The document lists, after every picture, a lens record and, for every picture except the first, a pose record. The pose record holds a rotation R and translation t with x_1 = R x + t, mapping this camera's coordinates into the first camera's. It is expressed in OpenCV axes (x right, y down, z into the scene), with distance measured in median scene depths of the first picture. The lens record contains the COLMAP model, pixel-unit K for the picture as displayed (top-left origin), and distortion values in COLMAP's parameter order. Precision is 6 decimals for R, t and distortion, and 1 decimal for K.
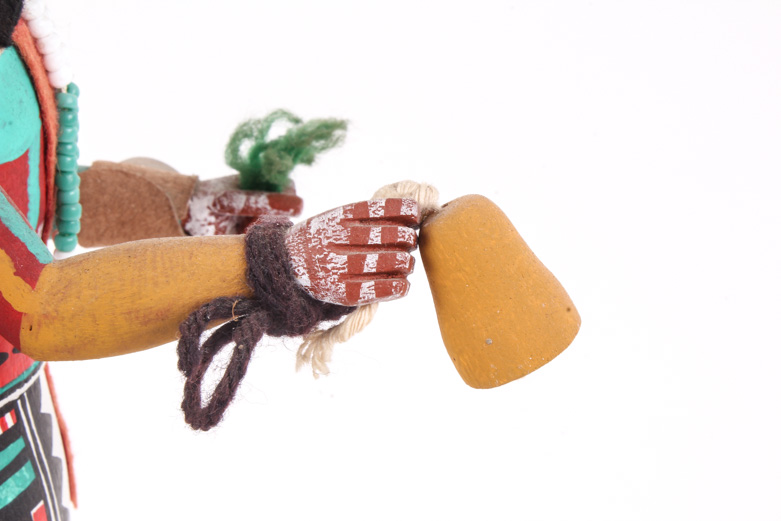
lens RADIAL K [[1774.3, 0, 390.1], [0, 1774.3, 260.0], [0, 0, 1]] dist [0.032070, 0.000000]
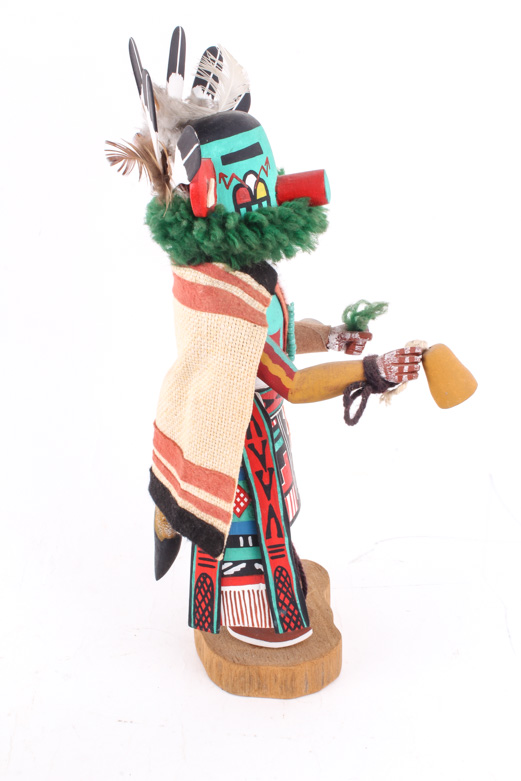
lens RADIAL K [[1073.4, 0, 260.1], [0, 1073.4, 392.1], [0, 0, 1]] dist [0.036708, 0.000000]
pose [[0.992914, -0.033389, -0.114052, -0.048367], [0.042531, 0.995992, 0.078683, -0.109472], [0.110968, -0.082976, 0.990354, -0.810186]]
